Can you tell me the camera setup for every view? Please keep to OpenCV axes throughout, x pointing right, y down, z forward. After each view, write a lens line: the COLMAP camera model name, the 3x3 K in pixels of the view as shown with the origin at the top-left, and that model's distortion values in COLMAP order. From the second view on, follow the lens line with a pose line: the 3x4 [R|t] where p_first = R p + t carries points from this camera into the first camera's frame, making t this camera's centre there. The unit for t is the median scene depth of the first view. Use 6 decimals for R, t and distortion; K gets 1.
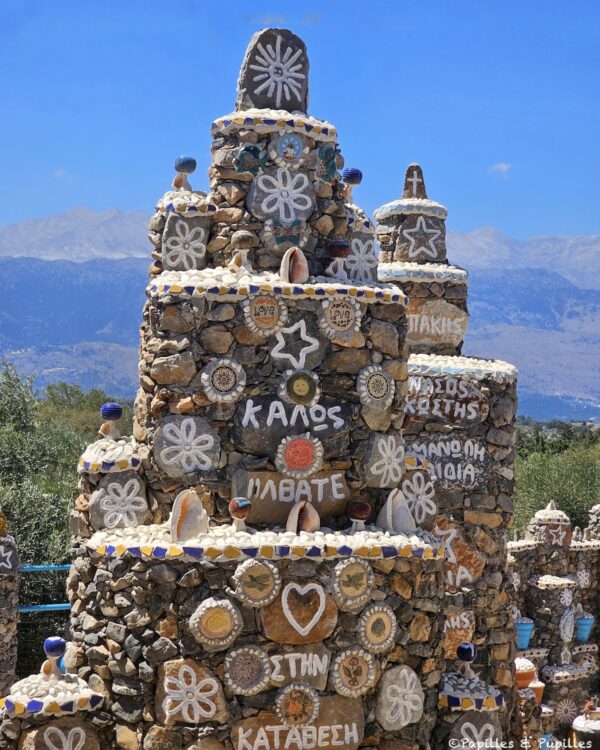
lens RADIAL K [[1572.7, 0, 298.7], [0, 1572.7, 373.2], [0, 0, 1]] dist [-0.043606, 0.000000]
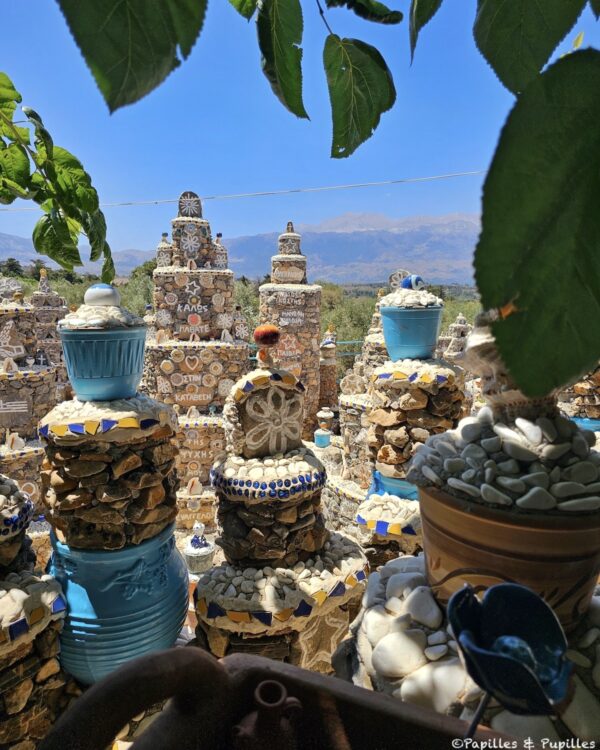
lens RADIAL K [[550.3, 0, 306.4], [0, 550.3, 379.1], [0, 0, 1]] dist [0.071878, -0.039049]
pose [[0.976528, 0.017330, -0.214693, 0.512941], [0.023332, 0.982382, 0.185421, -0.041214], [0.214124, -0.186078, 0.958919, -0.163211]]
